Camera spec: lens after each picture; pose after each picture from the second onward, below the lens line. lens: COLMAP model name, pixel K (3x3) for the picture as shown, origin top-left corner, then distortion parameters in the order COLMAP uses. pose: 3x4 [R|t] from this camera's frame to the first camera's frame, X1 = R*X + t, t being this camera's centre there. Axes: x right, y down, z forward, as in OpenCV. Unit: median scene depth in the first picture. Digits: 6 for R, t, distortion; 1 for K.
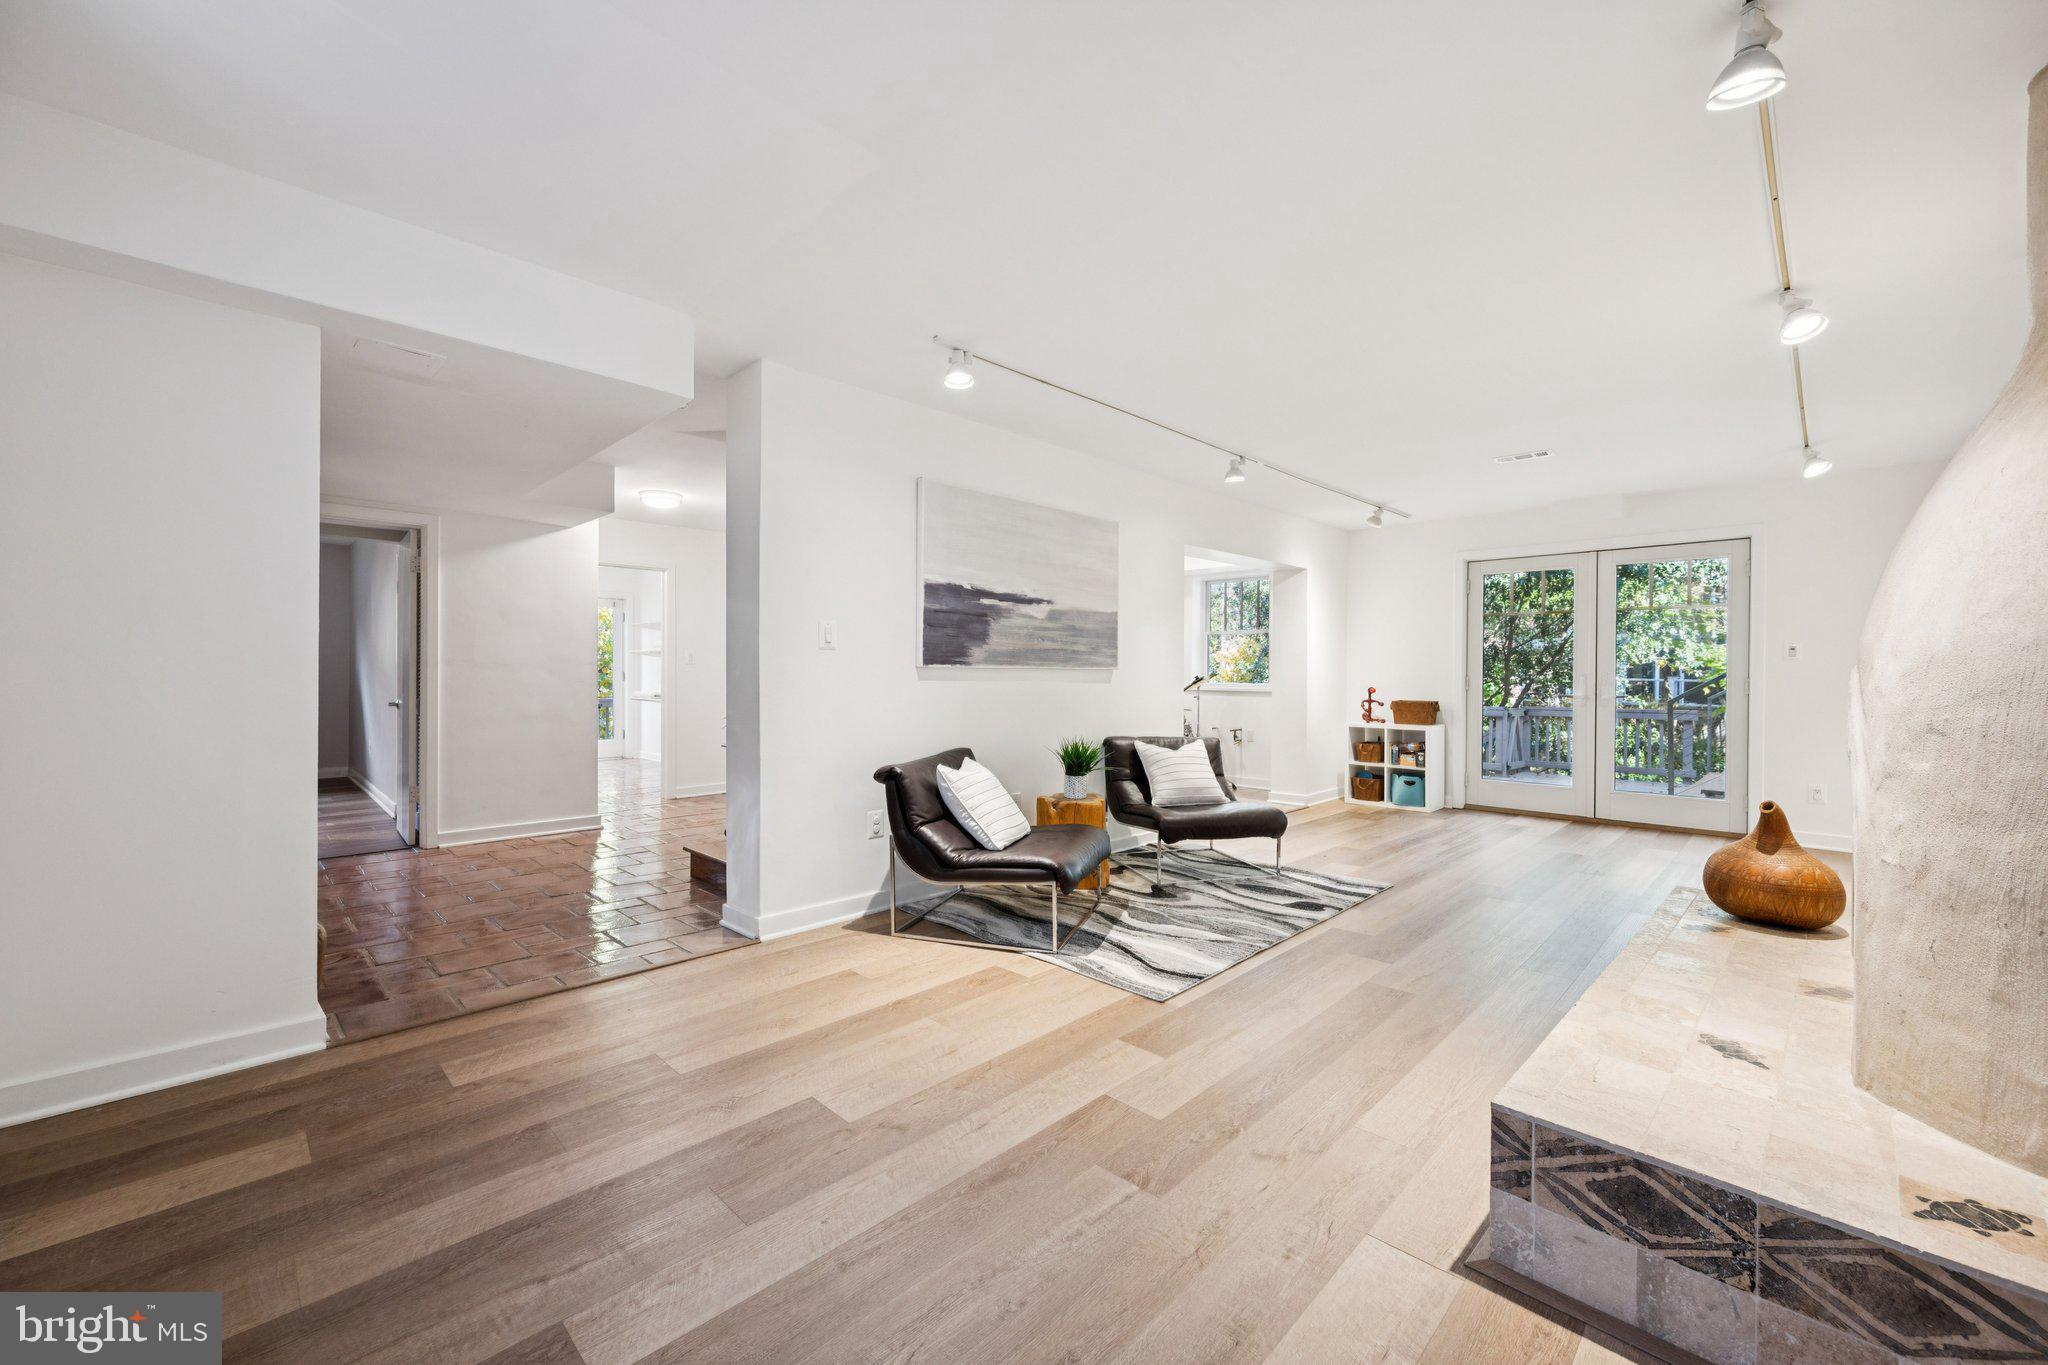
lens RADIAL K [[817.3, 0, 1026.0], [0, 817.3, 674.0], [0, 0, 1]] dist [-0.000157, 0.000172]
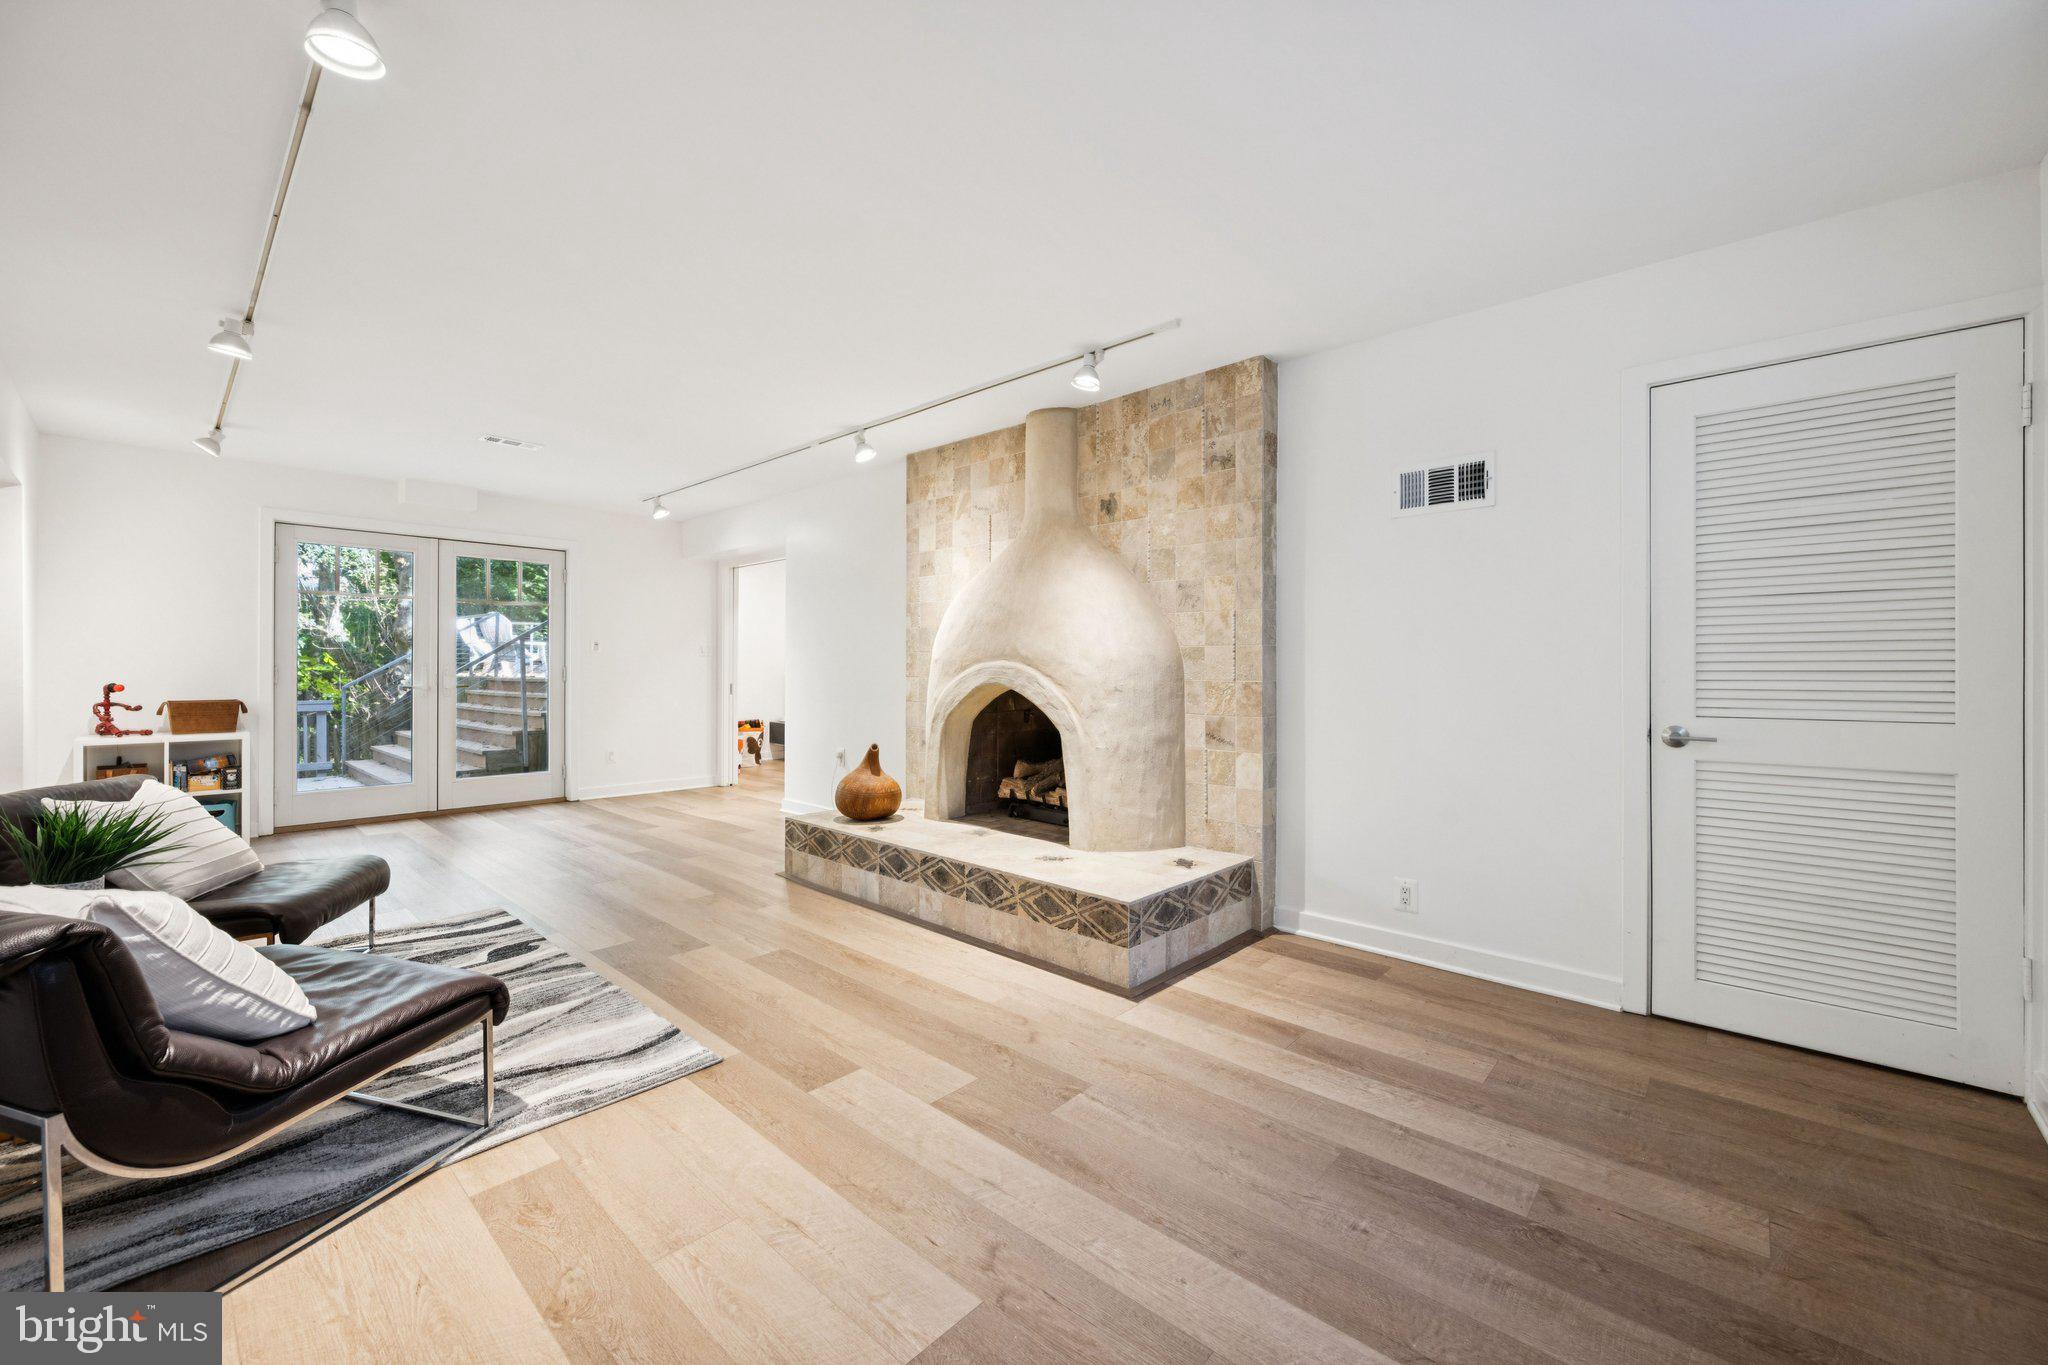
lens RADIAL K [[817.3, 0, 1026.0], [0, 817.3, 674.0], [0, 0, 1]] dist [-0.000157, 0.000172]
pose [[-0.061166, -0.011492, 0.998061, -0.621300], [-0.003345, 0.999930, 0.011308, -0.002497], [-0.998122, -0.002647, -0.061200, 0.680520]]
